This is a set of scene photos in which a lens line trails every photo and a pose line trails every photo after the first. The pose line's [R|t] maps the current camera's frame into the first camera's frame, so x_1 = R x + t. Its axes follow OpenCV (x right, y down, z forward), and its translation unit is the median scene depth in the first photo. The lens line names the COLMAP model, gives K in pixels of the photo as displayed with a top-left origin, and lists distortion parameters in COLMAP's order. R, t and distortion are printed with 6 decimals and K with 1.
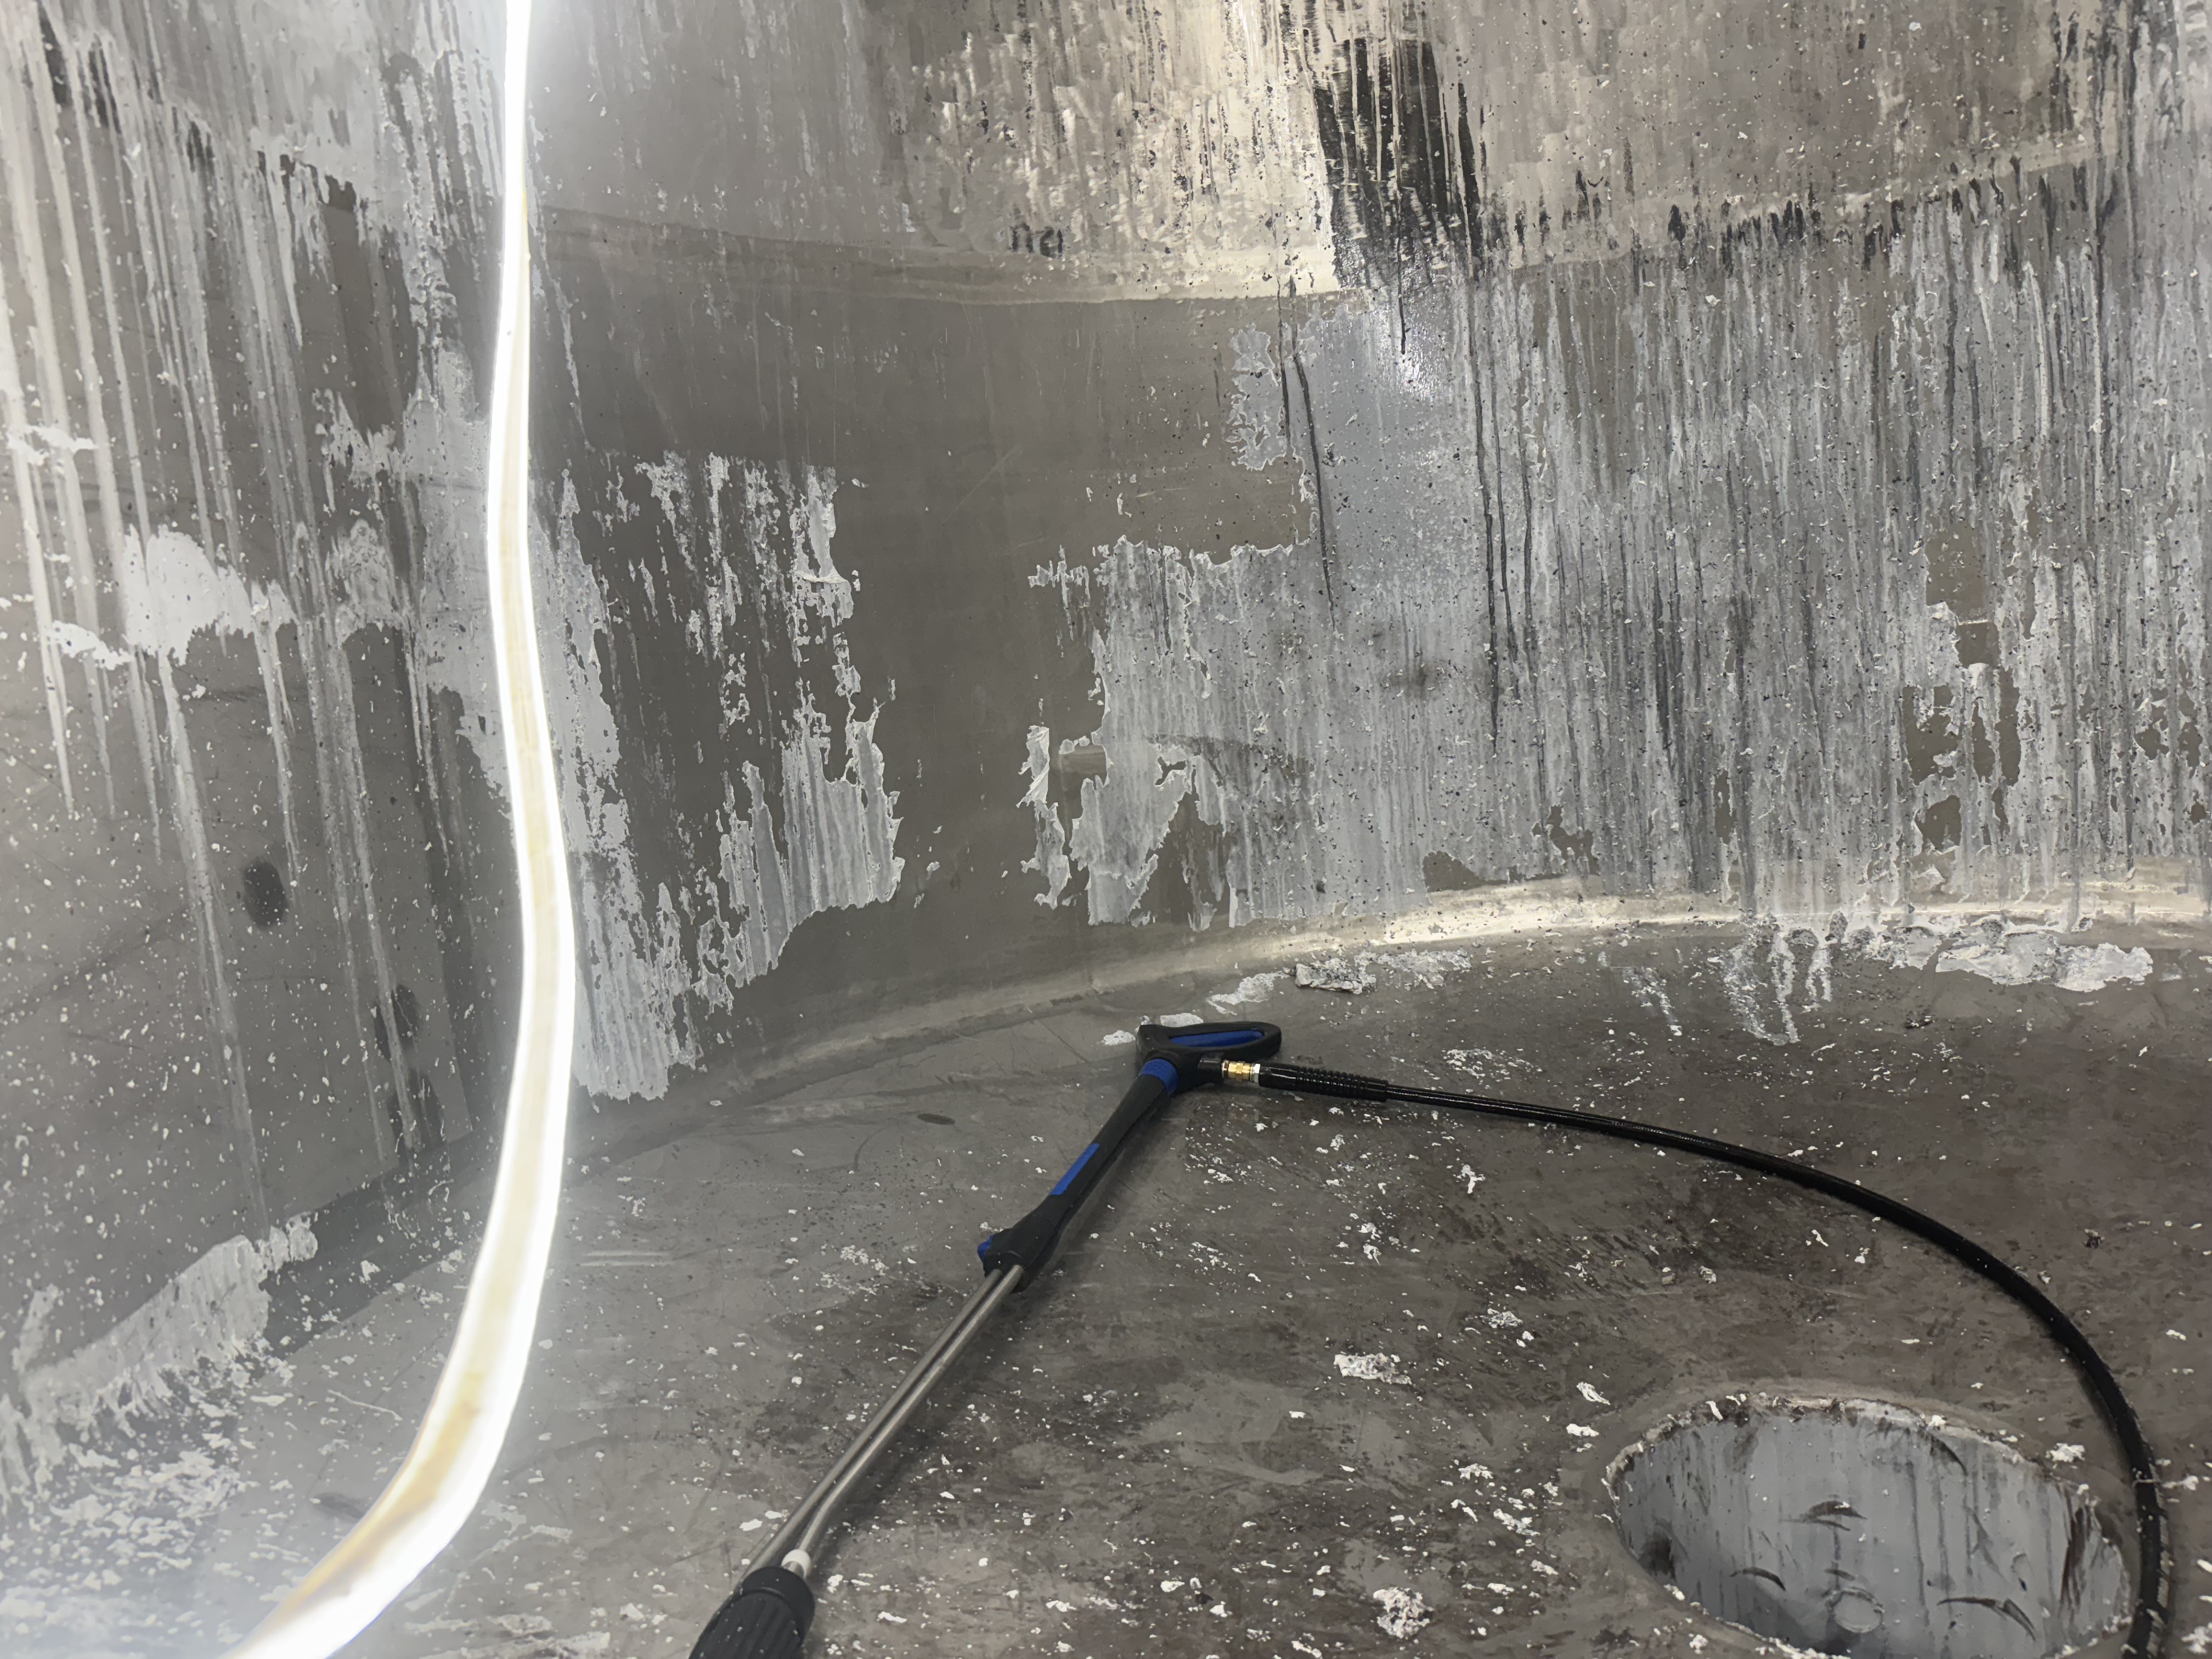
lens RADIAL K [[1563.2, 0, 1114.4], [0, 1563.2, 823.8], [0, 0, 1]] dist [0.032972, -0.044347]
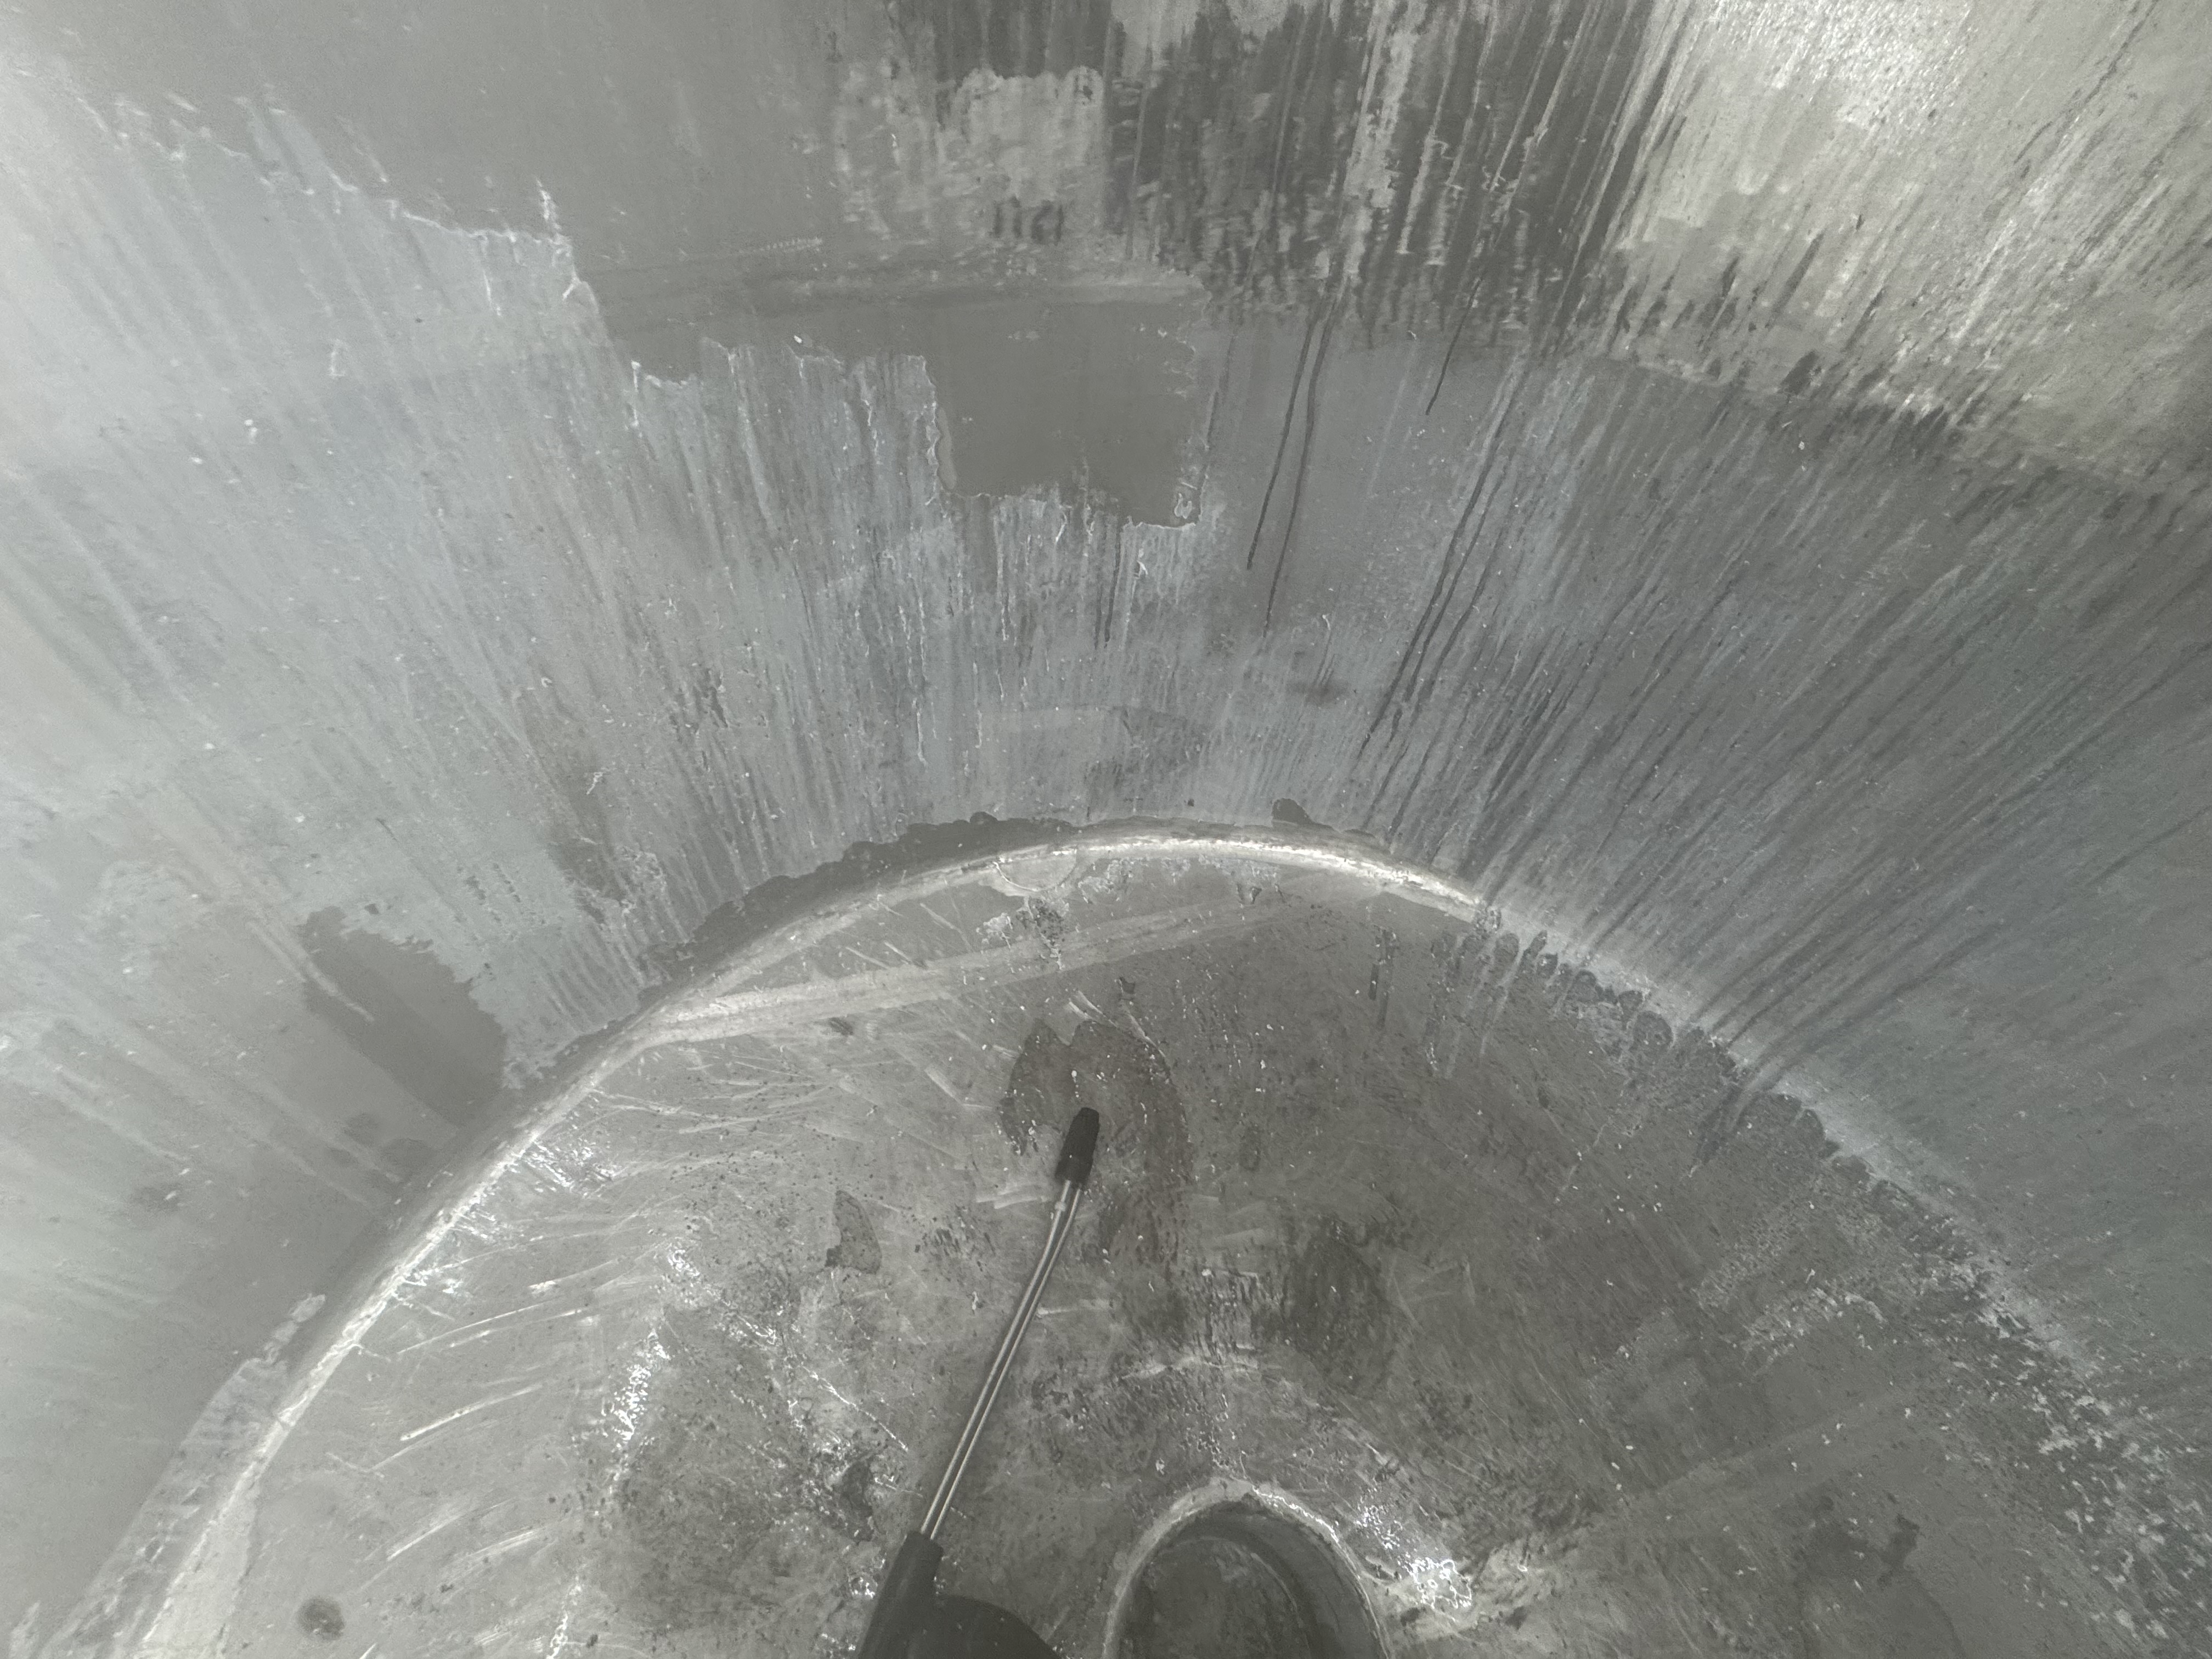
lens RADIAL K [[890.3, 0, 1115.0], [0, 890.3, 832.7], [0, 0, 1]] dist [-0.001586, 0.001001]
pose [[0.973687, 0.216679, 0.070591, 0.028054], [-0.207606, 0.715652, 0.666890, -0.466513], [0.093982, -0.663997, 0.741805, 0.481130]]
